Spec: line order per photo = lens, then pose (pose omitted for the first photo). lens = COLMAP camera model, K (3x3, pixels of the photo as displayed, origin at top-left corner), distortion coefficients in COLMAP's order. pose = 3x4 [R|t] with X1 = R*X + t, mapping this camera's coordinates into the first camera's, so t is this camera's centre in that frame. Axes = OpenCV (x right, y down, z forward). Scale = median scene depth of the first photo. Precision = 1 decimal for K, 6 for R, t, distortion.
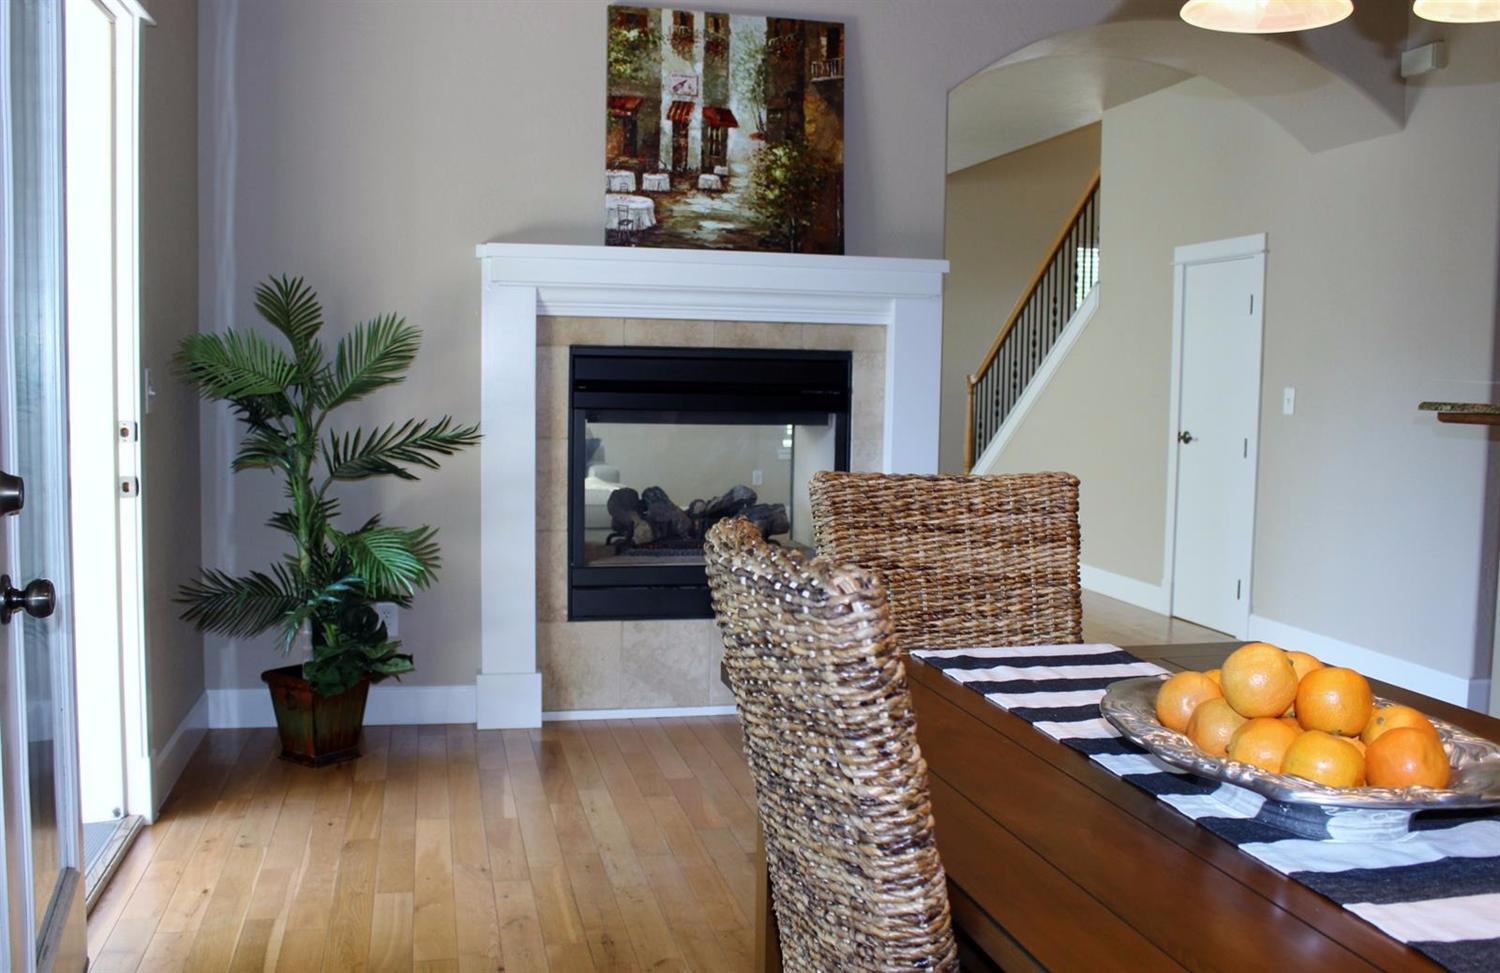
lens RADIAL K [[1377.7, 0, 750.0], [0, 1377.7, 486.5], [0, 0, 1]] dist [-0.094770, 0.000895]
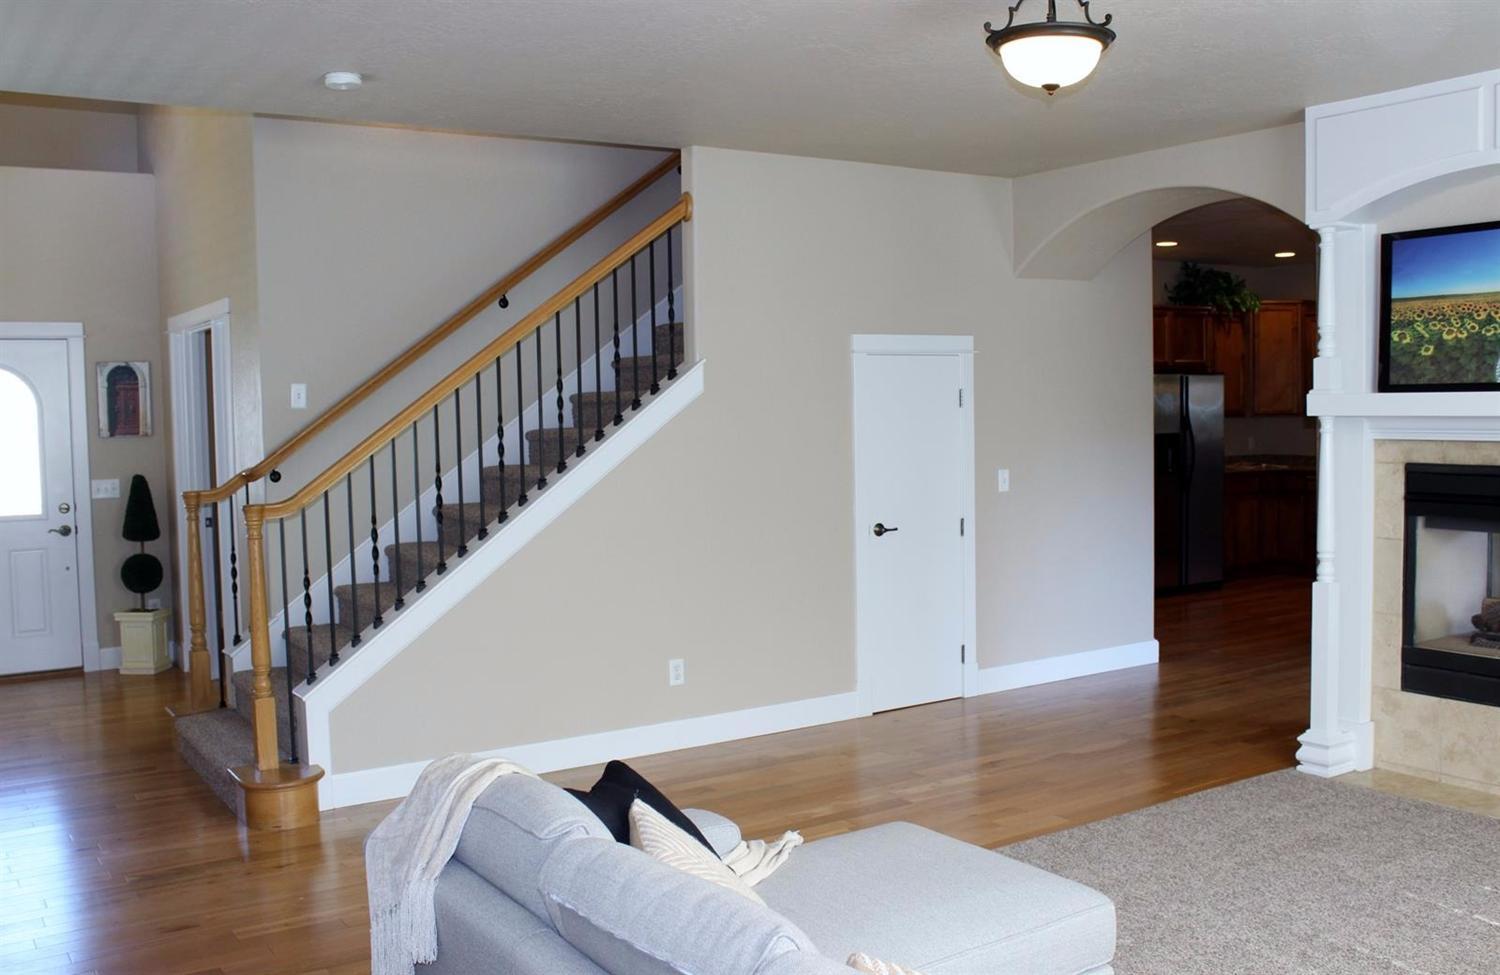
lens RADIAL K [[1377.7, 0, 750.0], [0, 1377.7, 487.5], [0, 0, 1]] dist [-0.094770, 0.000895]
pose [[-0.351764, -0.064514, 0.933863, -0.633333], [0.088175, 0.990903, 0.101668, -0.192384], [-0.931927, 0.118106, -0.342876, 1.561107]]
